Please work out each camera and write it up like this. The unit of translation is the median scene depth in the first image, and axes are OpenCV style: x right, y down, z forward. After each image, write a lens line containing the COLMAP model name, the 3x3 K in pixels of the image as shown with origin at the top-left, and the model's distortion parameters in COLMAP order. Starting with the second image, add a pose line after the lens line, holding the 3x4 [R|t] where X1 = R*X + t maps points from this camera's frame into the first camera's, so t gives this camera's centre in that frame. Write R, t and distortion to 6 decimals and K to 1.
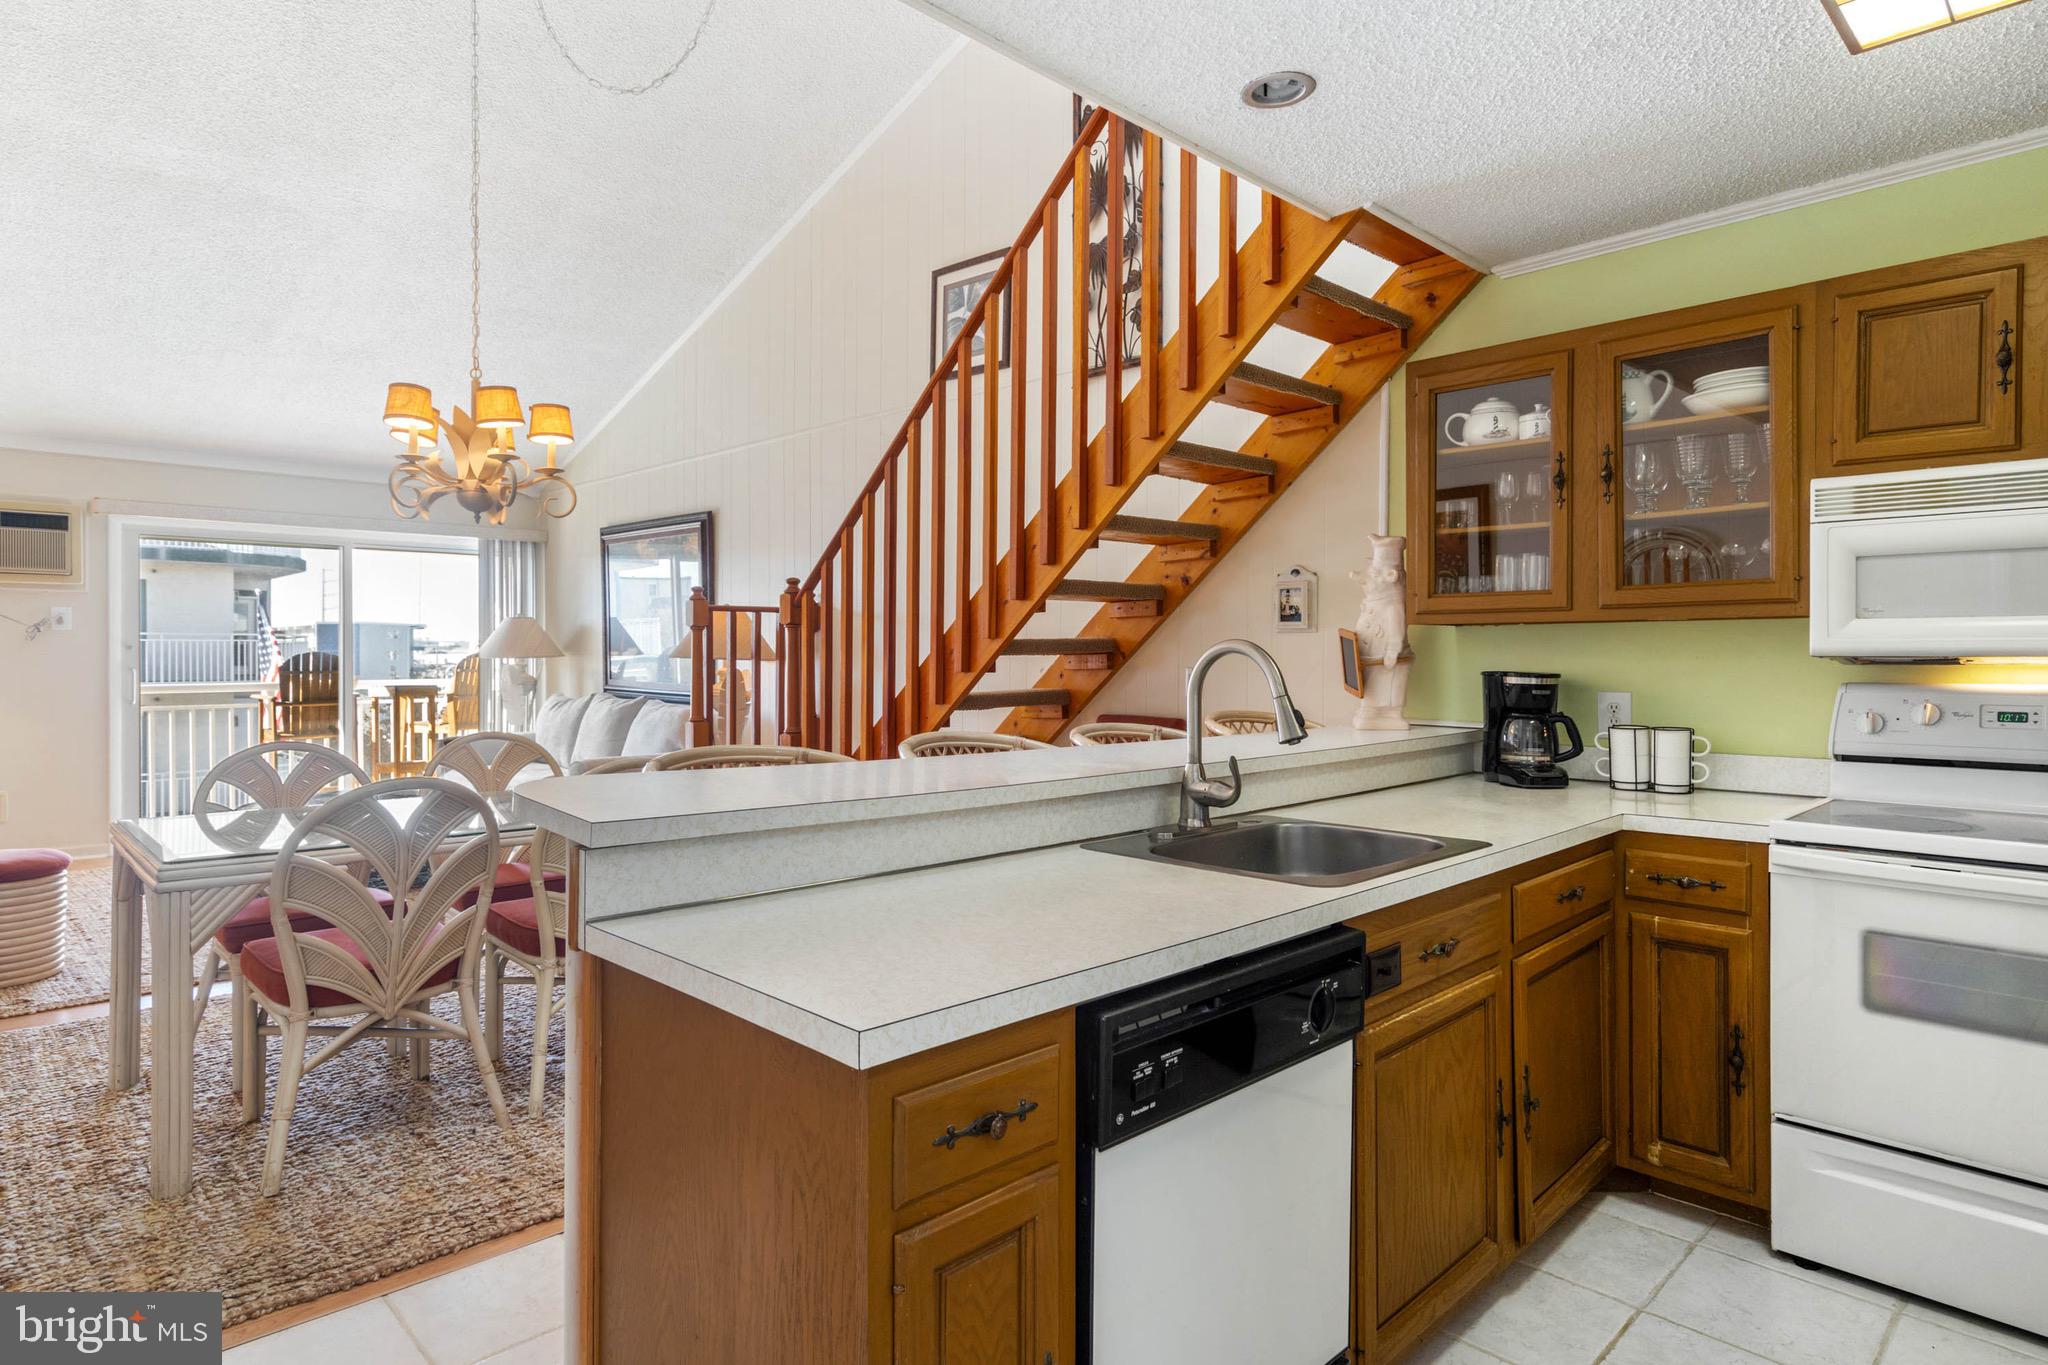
lens RADIAL K [[1144.3, 0, 1005.8], [0, 1144.3, 663.6], [0, 0, 1]] dist [0.005934, -0.002834]
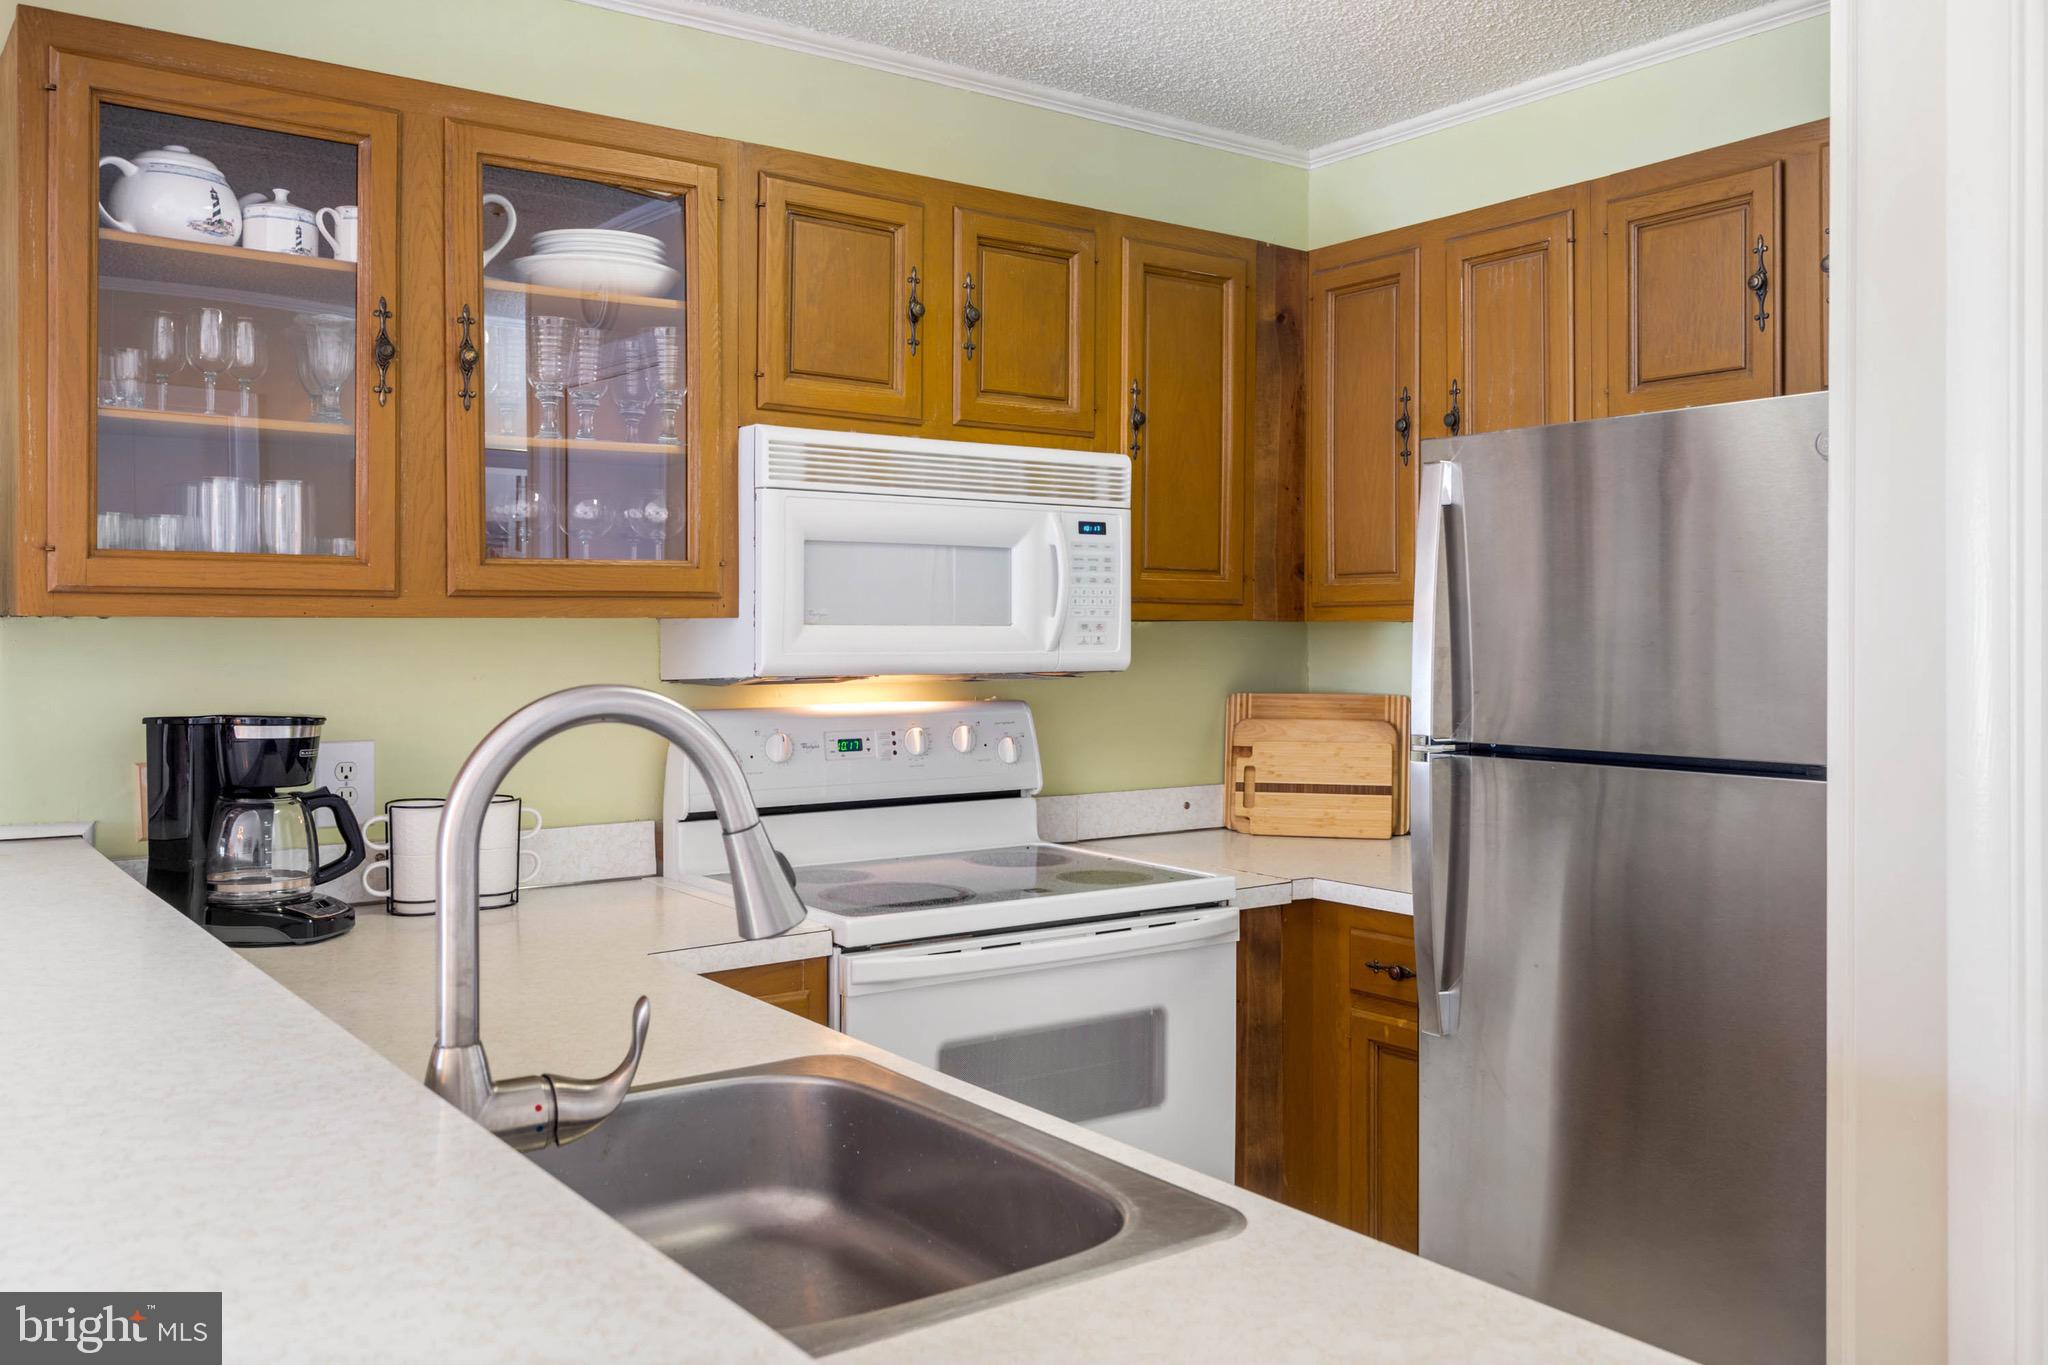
lens RADIAL K [[1672.7, 0, 1018.3], [0, 1672.7, 648.5], [0, 0, 1]] dist [0.006580, -0.008418]
pose [[0.128215, -0.009705, 0.991699, -0.169667], [0.006919, 0.999937, 0.008891, -0.018977], [-0.991722, 0.005722, 0.128274, 0.419580]]
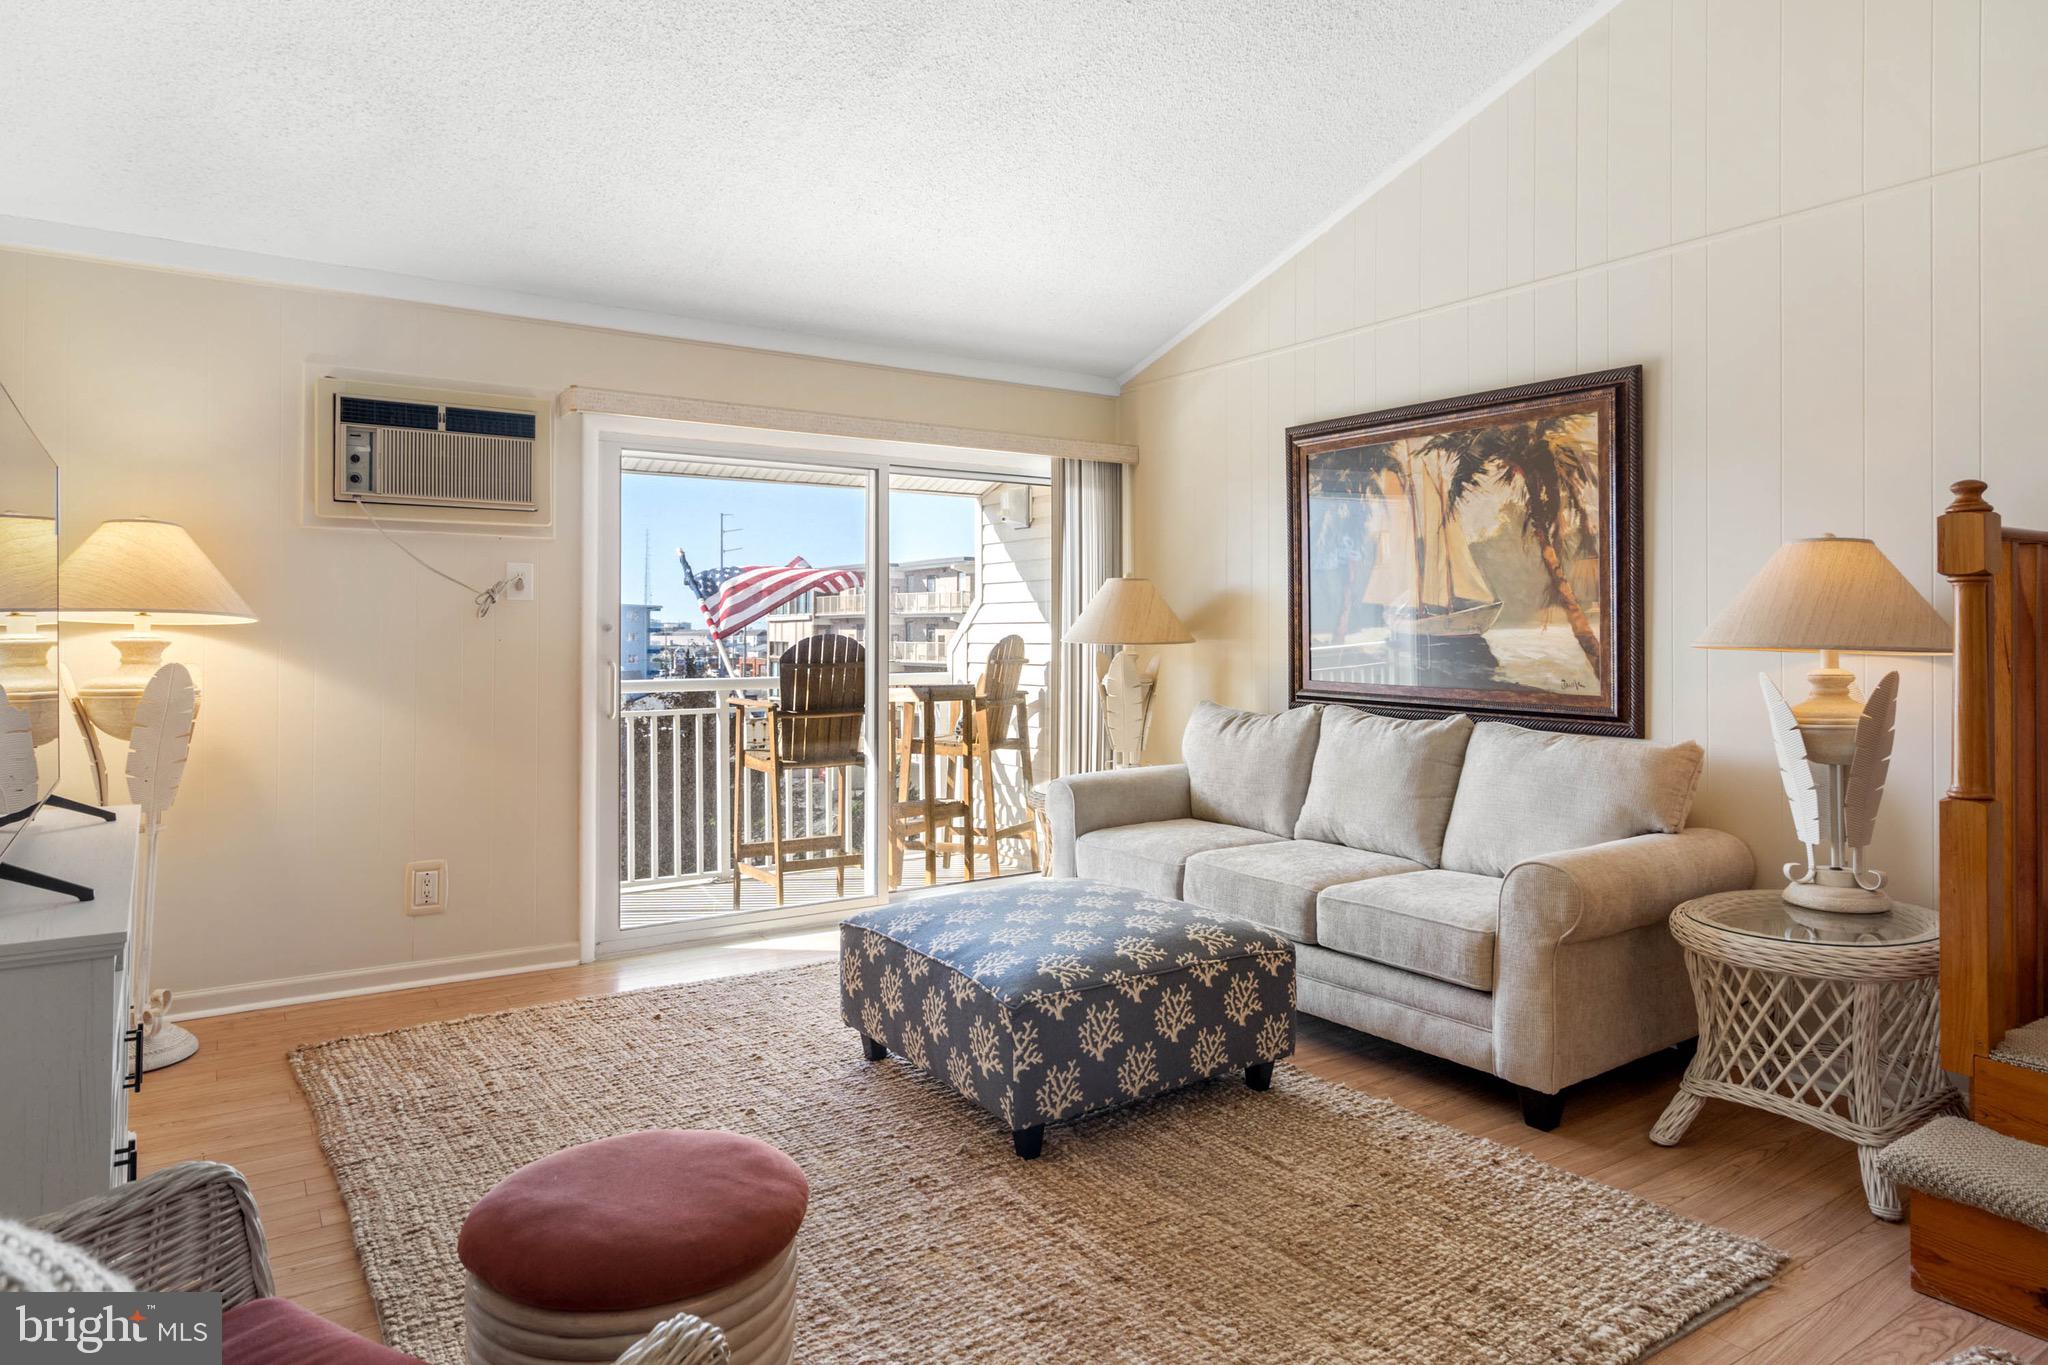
lens RADIAL K [[1194.3, 0, 982.1], [0, 1194.3, 626.9], [0, 0, 1]] dist [-0.001184, 0.002295]
pose [[0.980925, -0.001695, -0.194381, -0.681706], [-0.001322, 0.999881, -0.015387, -0.007333], [0.194384, 0.015351, 0.980805, 0.623769]]
